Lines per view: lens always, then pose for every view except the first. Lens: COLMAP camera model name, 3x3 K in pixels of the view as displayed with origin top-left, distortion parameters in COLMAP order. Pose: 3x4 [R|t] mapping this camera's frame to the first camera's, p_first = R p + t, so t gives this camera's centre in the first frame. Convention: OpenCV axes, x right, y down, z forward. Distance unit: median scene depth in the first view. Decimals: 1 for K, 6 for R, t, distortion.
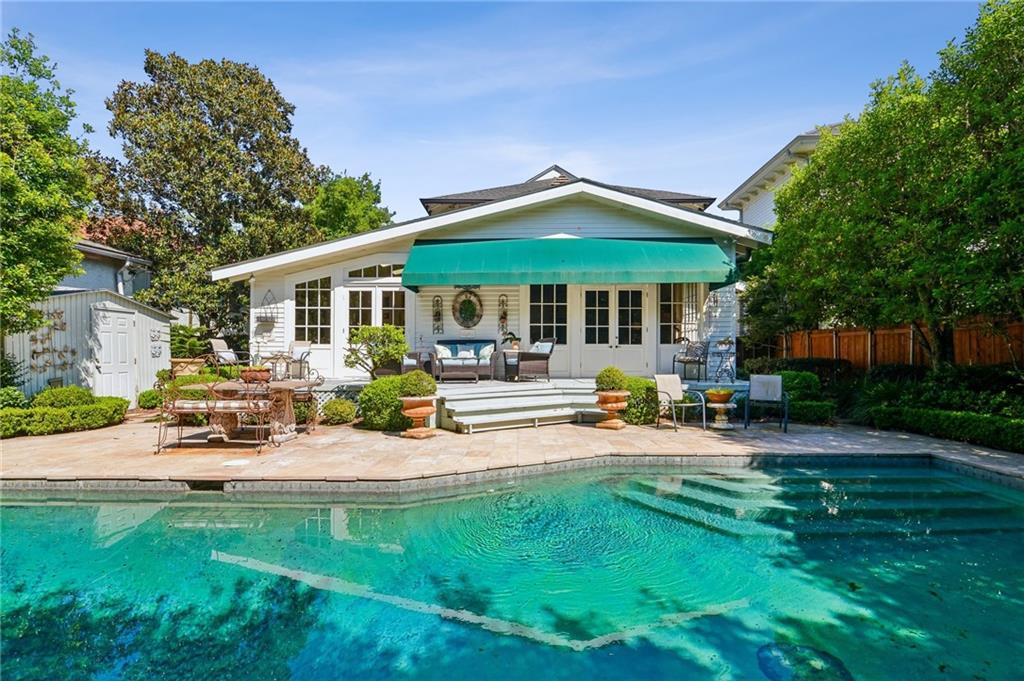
lens RADIAL K [[471.7, 0, 512.4], [0, 471.7, 357.8], [0, 0, 1]] dist [-0.003511, -0.000689]
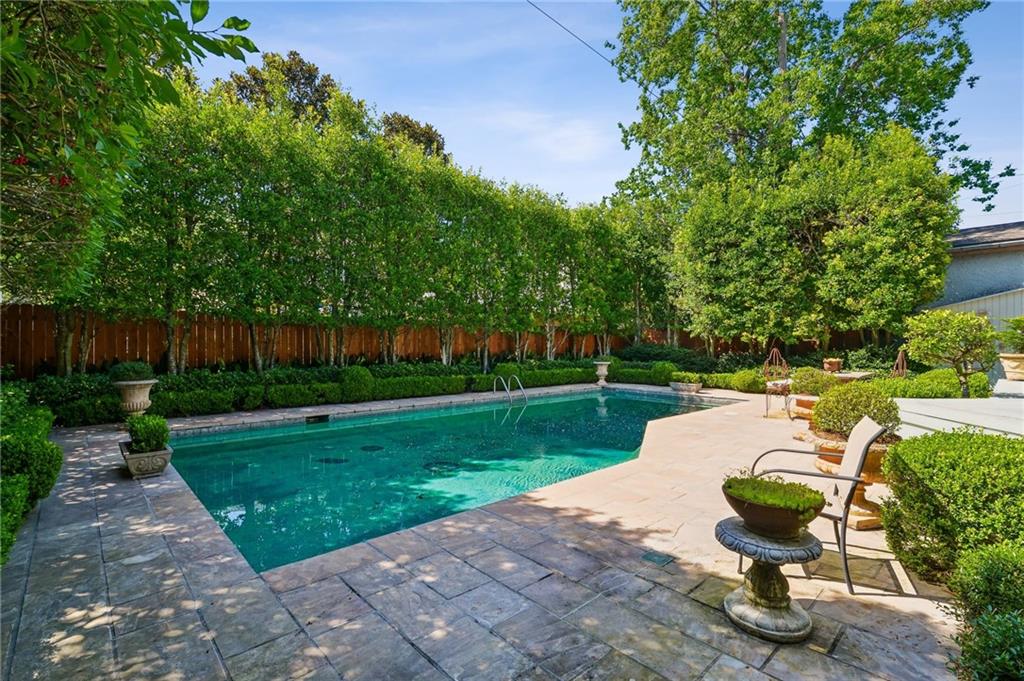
lens RADIAL K [[471.7, 0, 513.0], [0, 471.7, 342.5], [0, 0, 1]] dist [-0.003511, -0.000689]
pose [[-0.714584, -0.005185, -0.699530, 0.525807], [-0.007499, 0.999972, 0.000249, -0.009366], [0.699509, 0.005424, -0.714603, 0.769923]]
